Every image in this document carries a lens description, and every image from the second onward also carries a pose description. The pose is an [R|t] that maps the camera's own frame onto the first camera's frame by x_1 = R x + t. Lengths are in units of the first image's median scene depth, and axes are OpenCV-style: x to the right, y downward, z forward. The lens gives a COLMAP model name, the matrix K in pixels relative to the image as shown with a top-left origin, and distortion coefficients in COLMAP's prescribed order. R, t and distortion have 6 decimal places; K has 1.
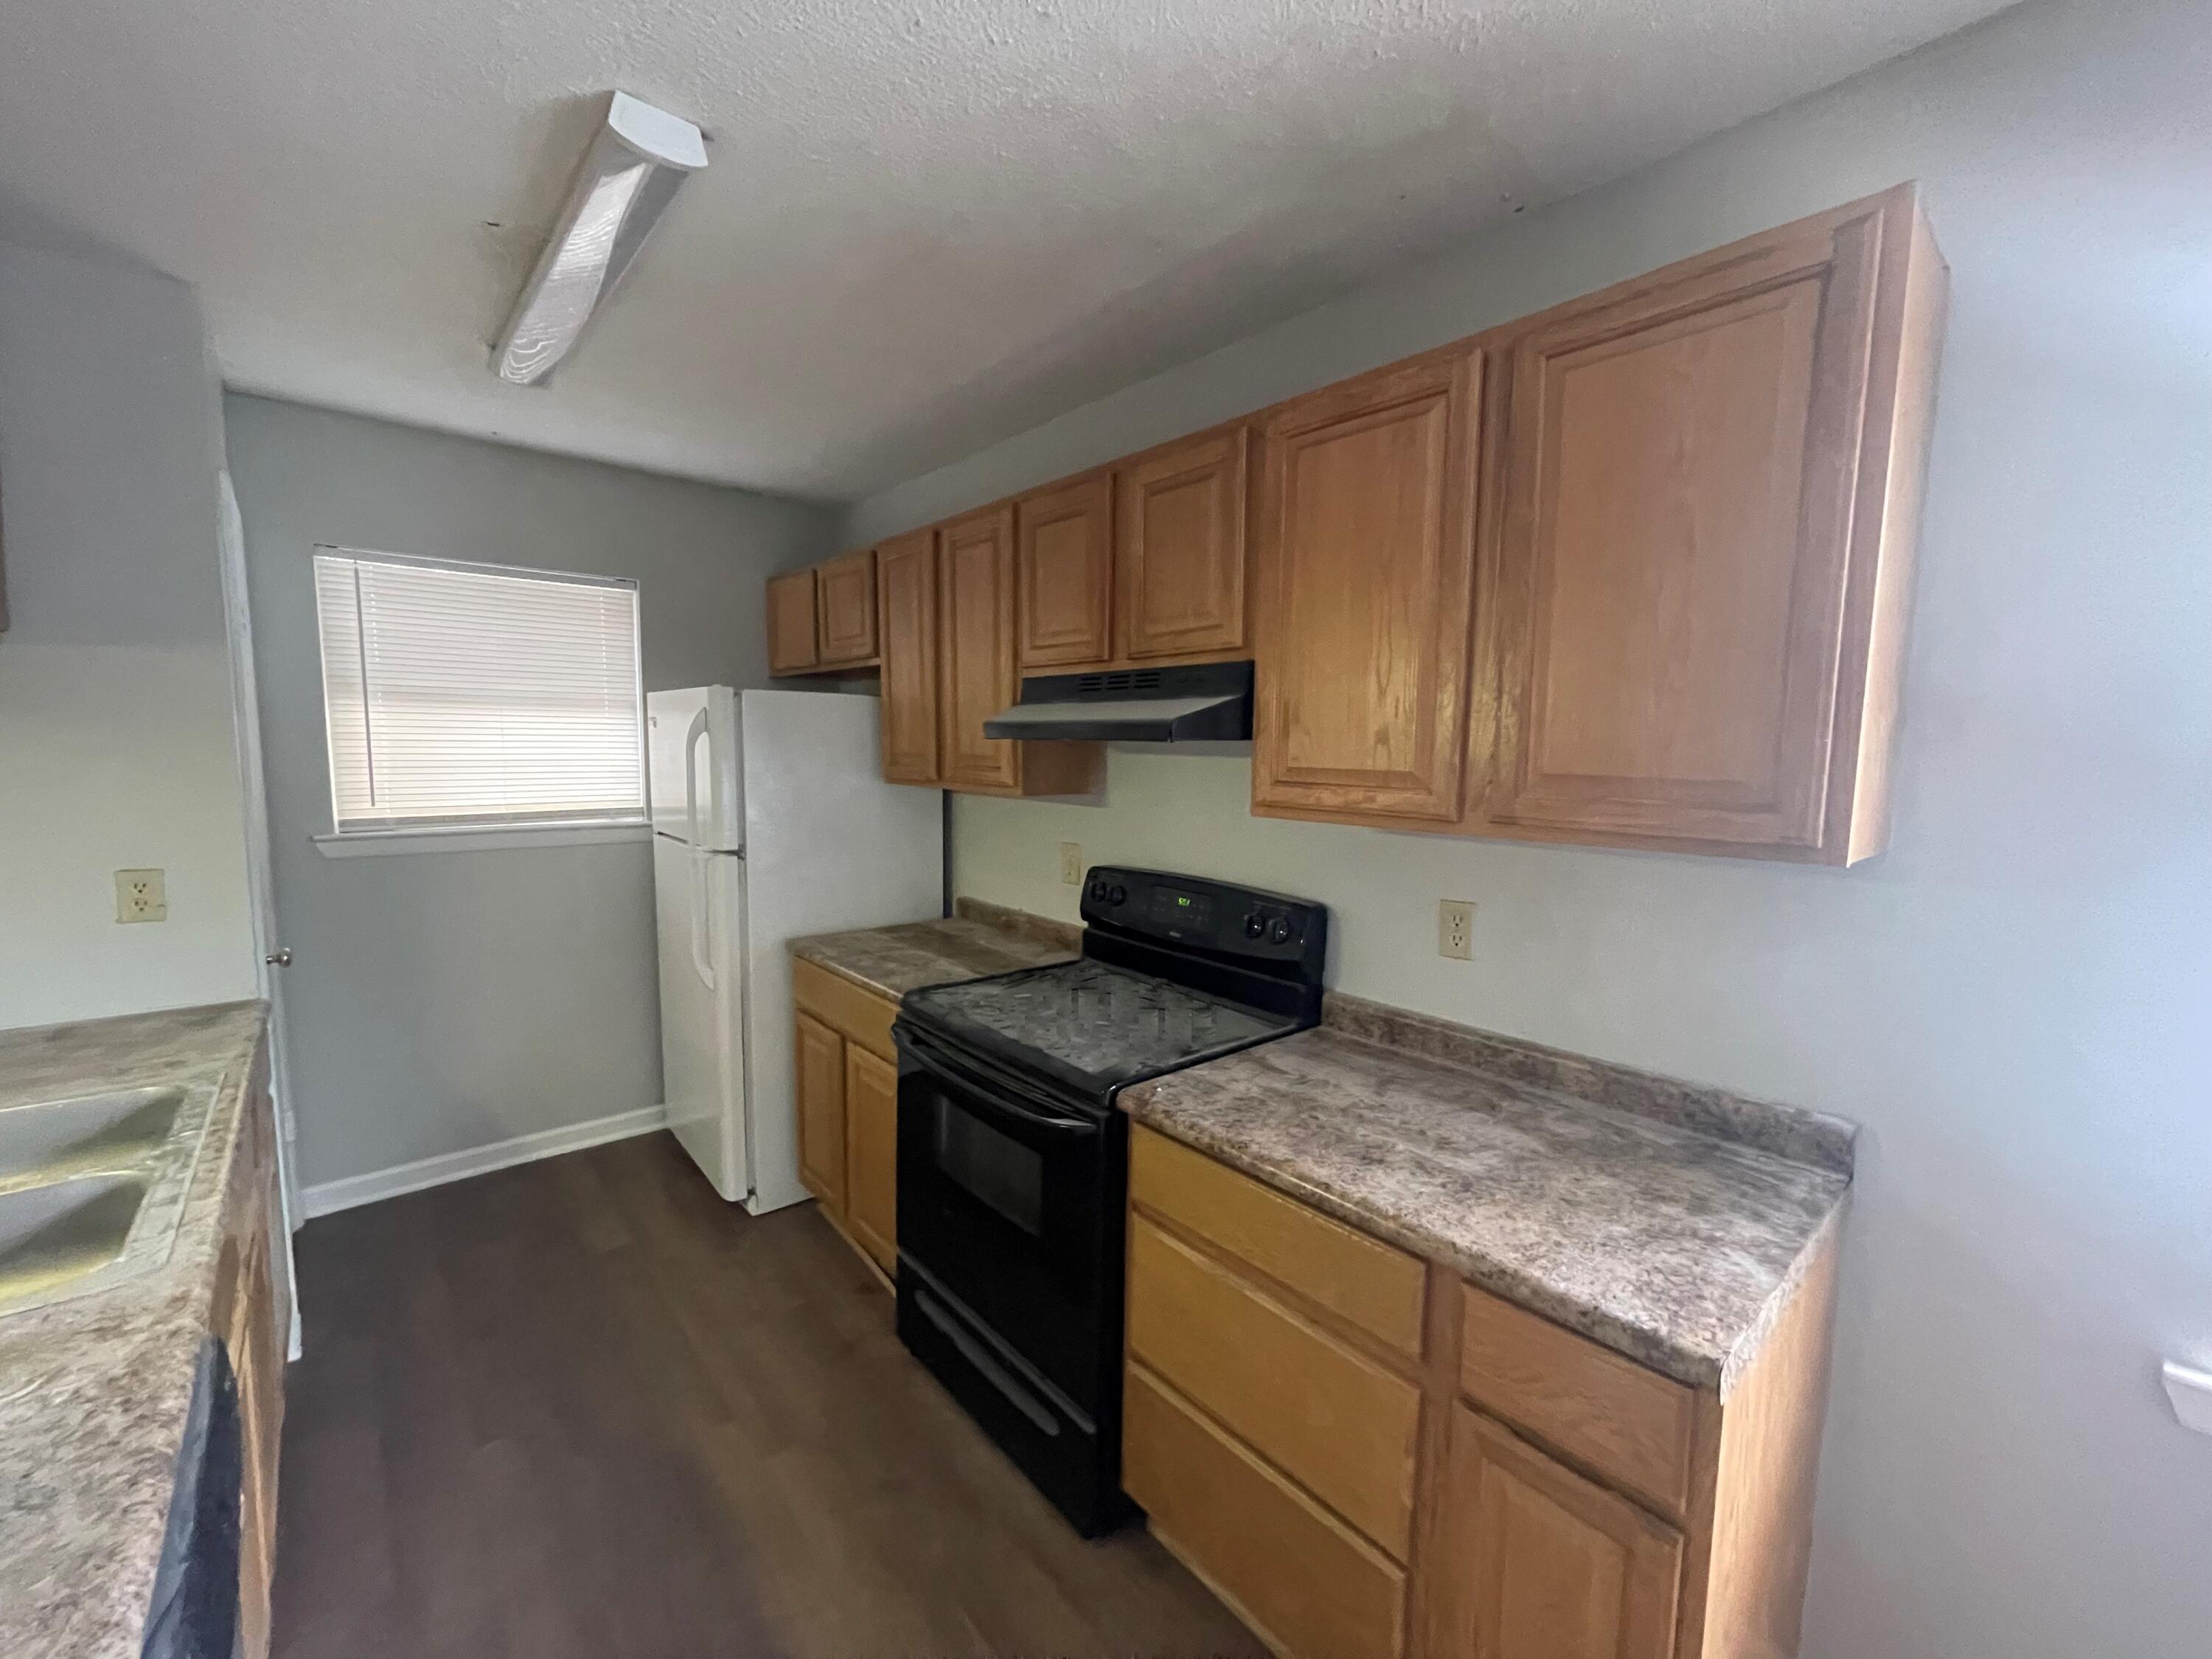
lens RADIAL K [[885.3, 0, 1096.3], [0, 885.3, 837.9], [0, 0, 1]] dist [0.000658, 0.000084]
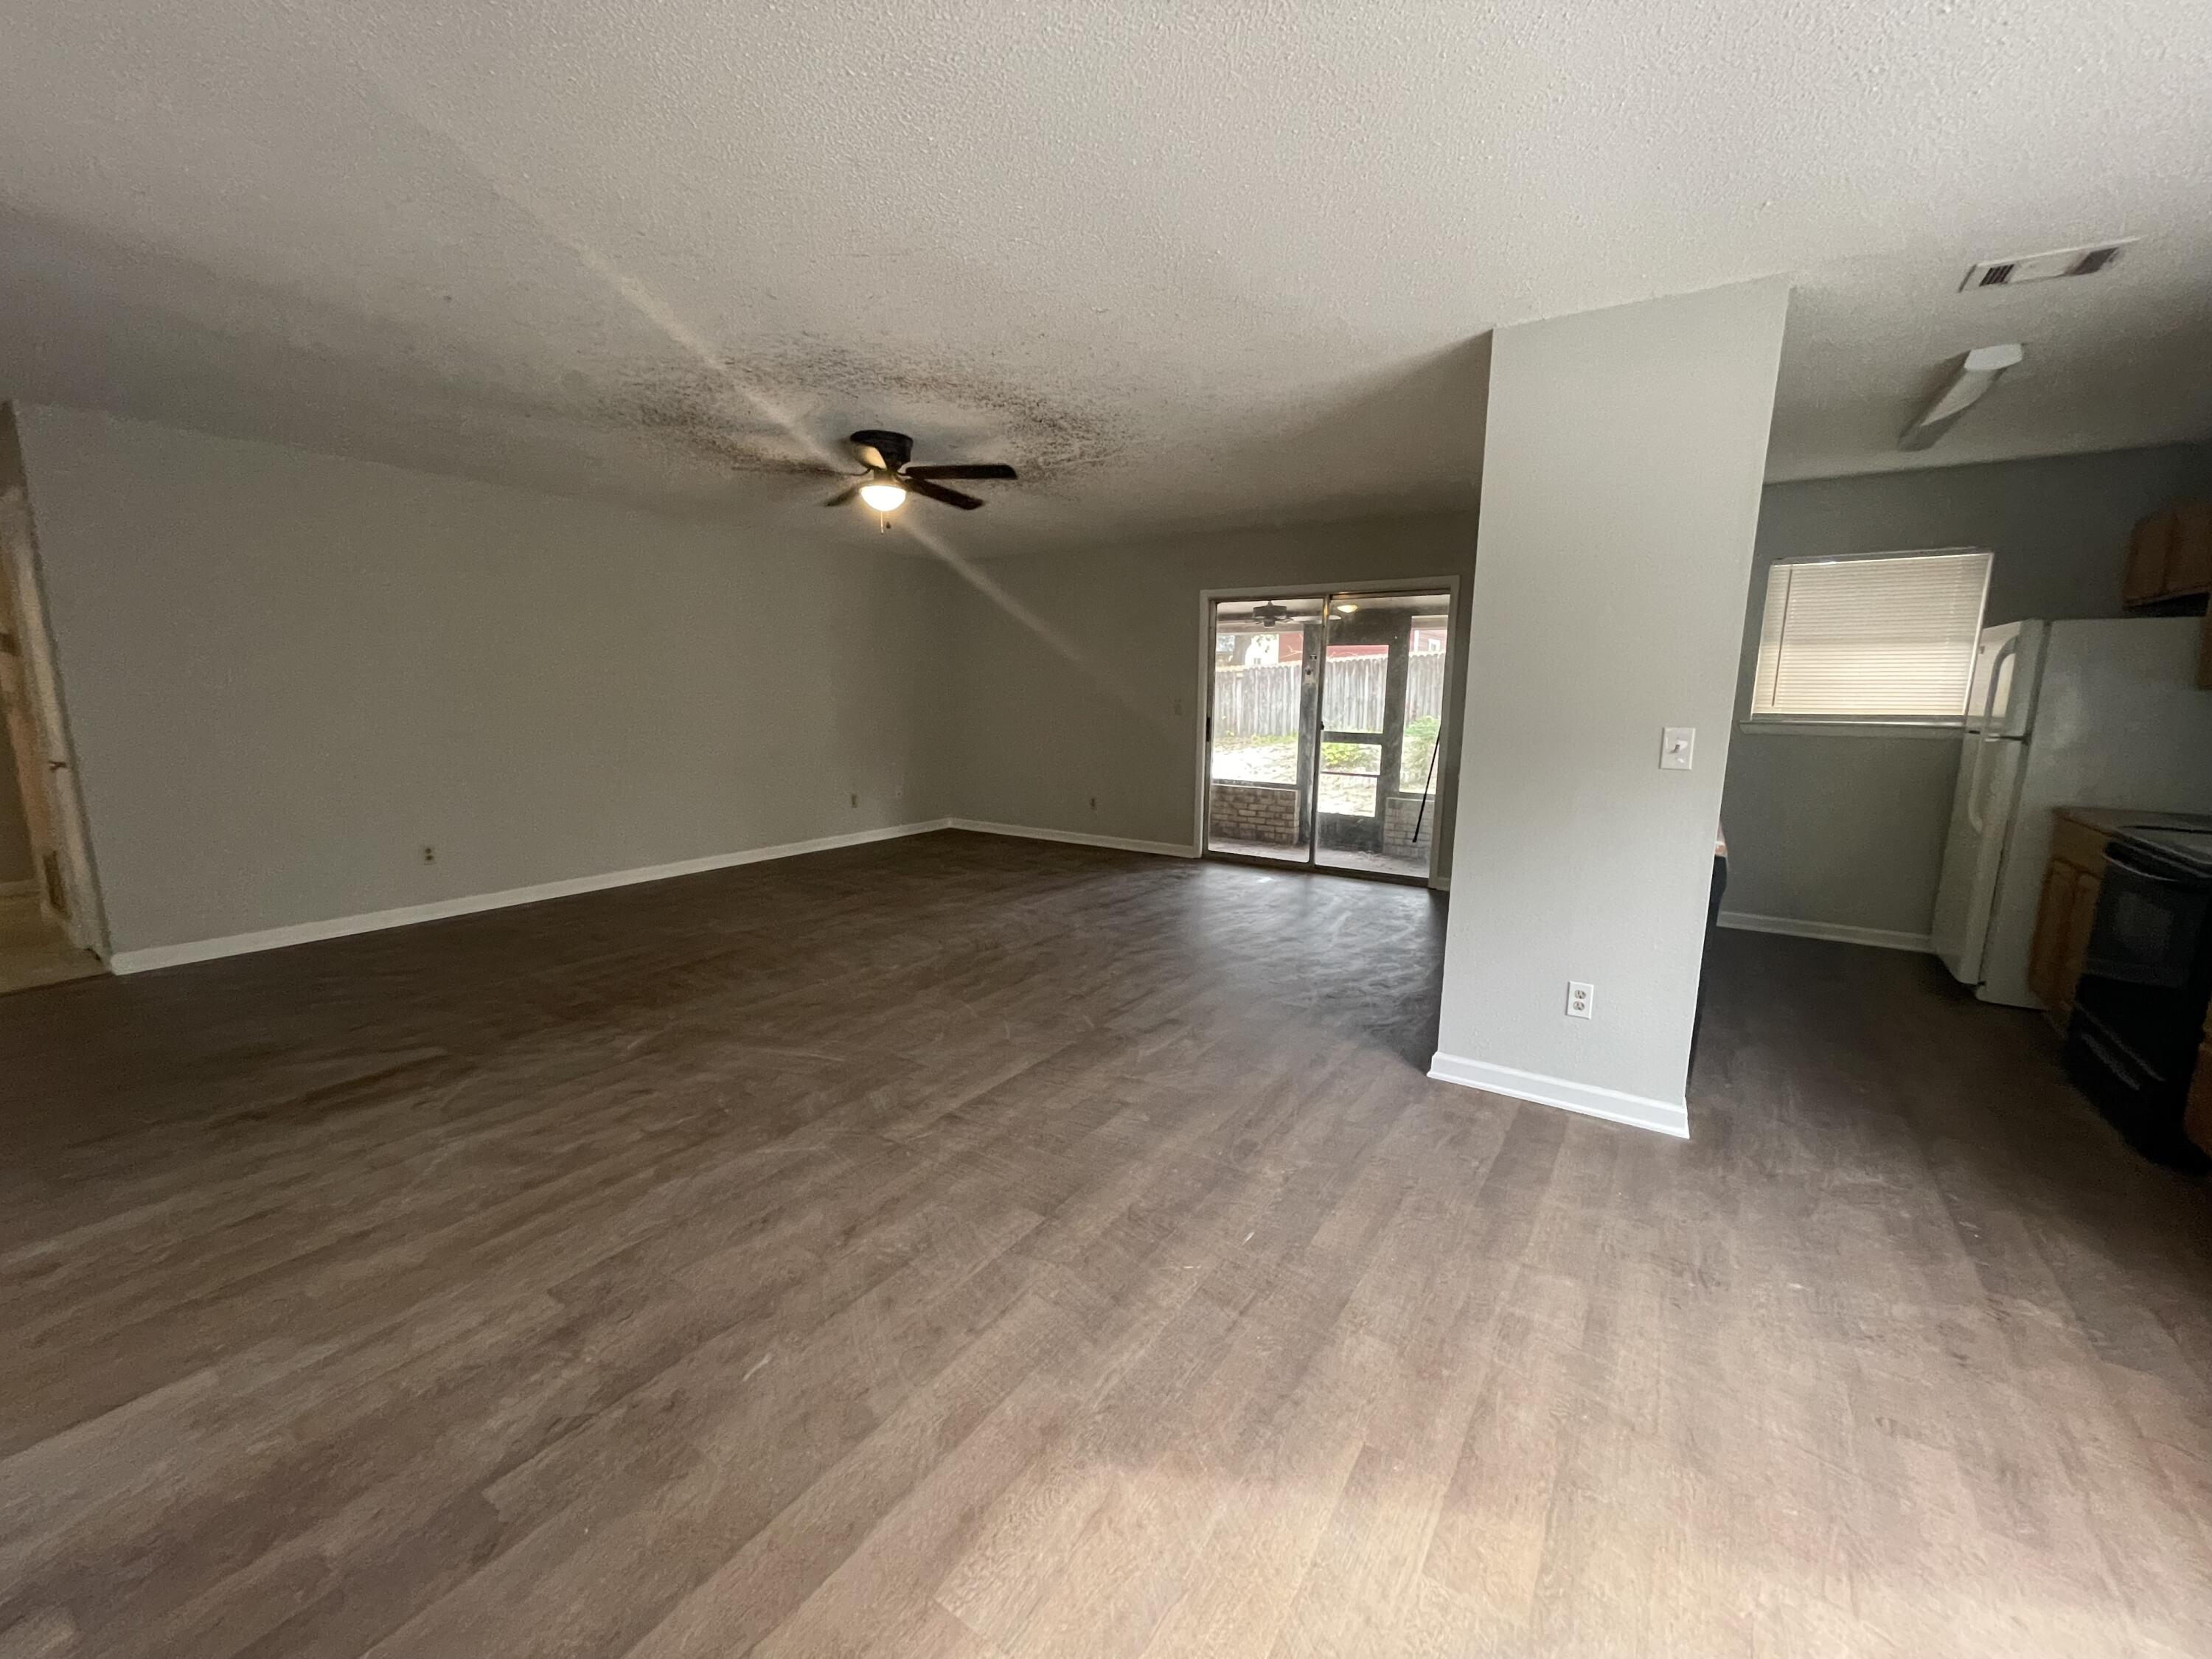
lens RADIAL K [[885.3, 0, 1094.1], [0, 885.3, 841.0], [0, 0, 1]] dist [0.000658, 0.000084]
pose [[0.258510, 0.157813, -0.953031, 0.555974], [-0.105518, 0.985275, 0.134530, 0.136033], [0.960228, 0.065784, 0.271356, -0.758368]]
